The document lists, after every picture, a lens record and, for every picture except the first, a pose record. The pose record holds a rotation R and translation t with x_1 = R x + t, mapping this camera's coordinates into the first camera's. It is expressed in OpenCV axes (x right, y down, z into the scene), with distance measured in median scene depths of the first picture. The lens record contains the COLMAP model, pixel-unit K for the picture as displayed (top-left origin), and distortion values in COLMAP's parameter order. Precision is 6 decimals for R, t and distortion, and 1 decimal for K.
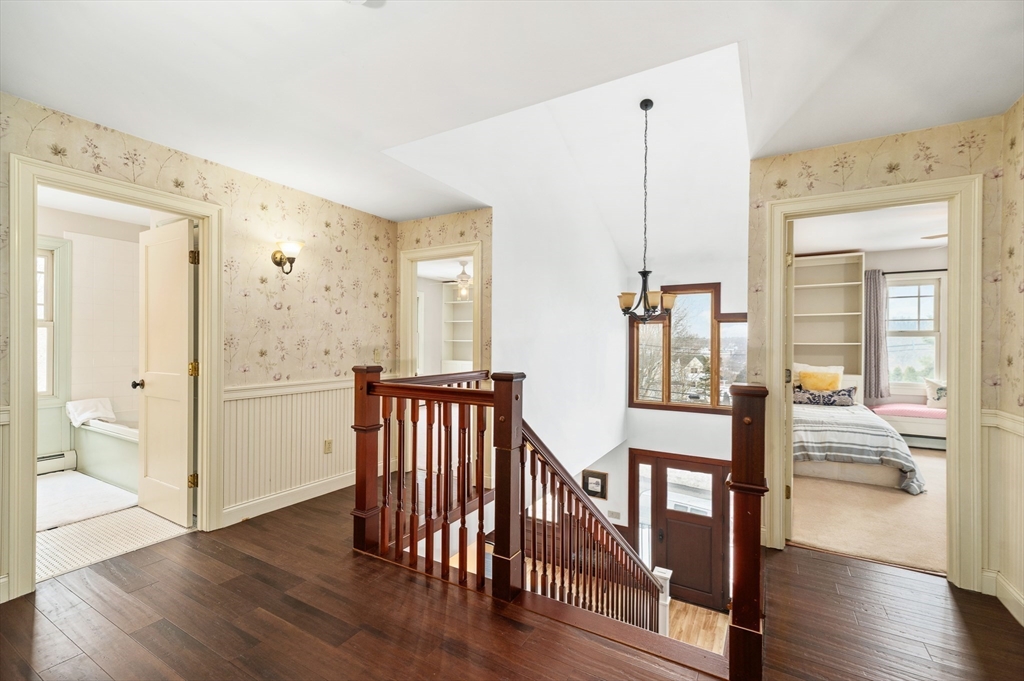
lens RADIAL K [[441.7, 0, 516.4], [0, 441.7, 339.3], [0, 0, 1]] dist [0.003988, -0.000261]
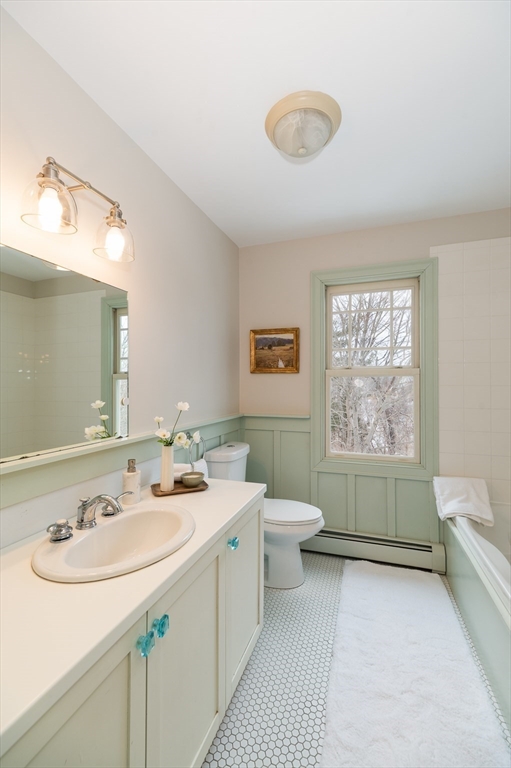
lens RADIAL K [[331.3, 0, 255.8], [0, 331.3, 384.7], [0, 0, 1]] dist [0.003988, -0.000261]
pose [[0.185218, -0.009612, -0.982650, -0.364796], [0.004108, 0.999951, -0.009007, -0.004170], [0.982689, -0.002368, 0.185248, 0.421186]]
